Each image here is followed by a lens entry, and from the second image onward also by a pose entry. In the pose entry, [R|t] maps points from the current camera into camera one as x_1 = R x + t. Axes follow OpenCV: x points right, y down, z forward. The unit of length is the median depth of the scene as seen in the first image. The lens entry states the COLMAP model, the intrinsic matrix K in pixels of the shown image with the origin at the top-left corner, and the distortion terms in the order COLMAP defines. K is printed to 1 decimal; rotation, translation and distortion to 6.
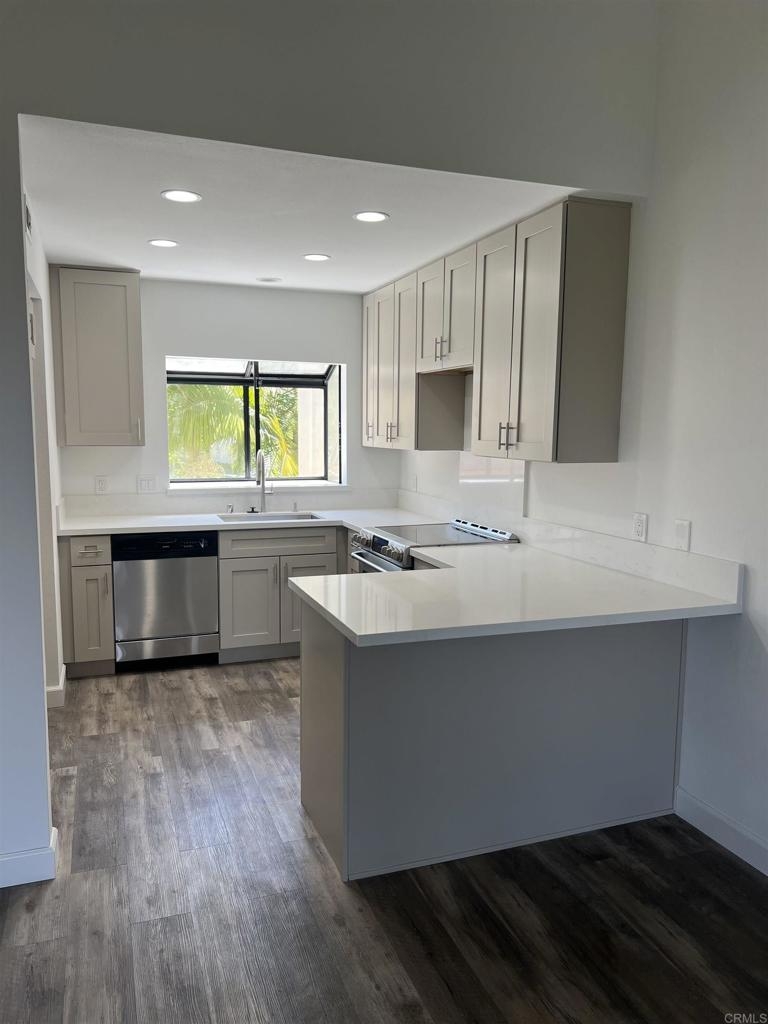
lens RADIAL K [[784.5, 0, 387.2], [0, 784.5, 518.1], [0, 0, 1]] dist [0.029221, -0.037540]
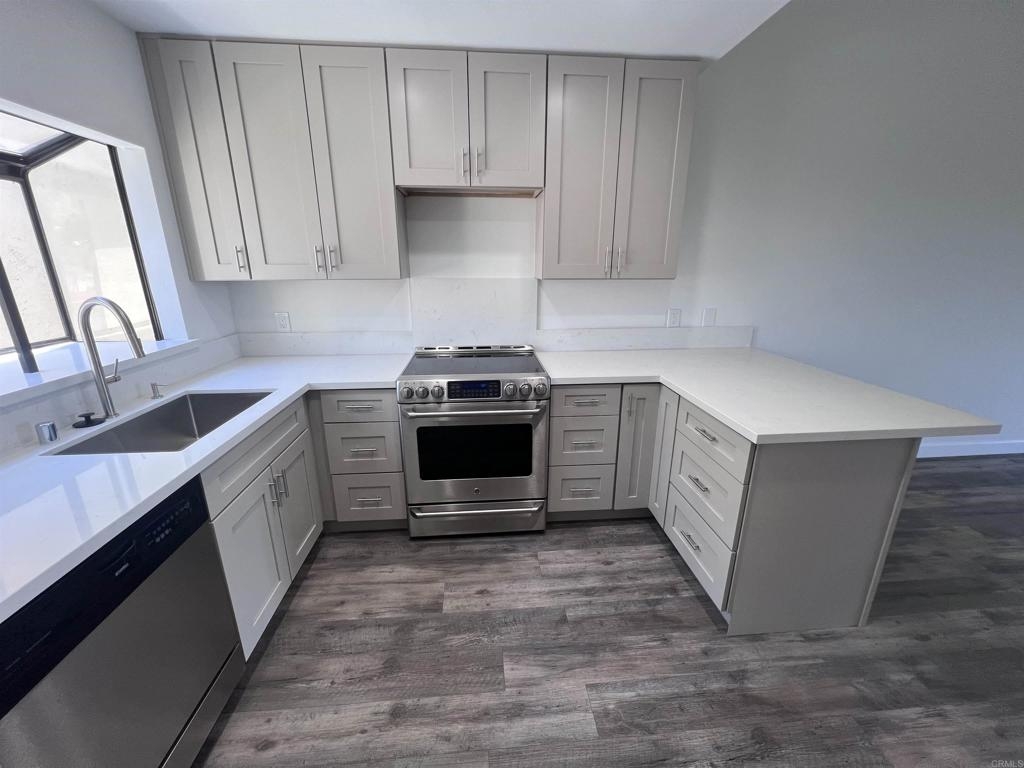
lens RADIAL K [[412.2, 0, 515.2], [0, 412.2, 381.2], [0, 0, 1]] dist [-0.003844, 0.000670]
pose [[0.253473, -0.264845, 0.930381, -0.448915], [0.116506, 0.963148, 0.242431, -0.084883], [-0.960301, 0.046945, 0.274988, 0.857906]]
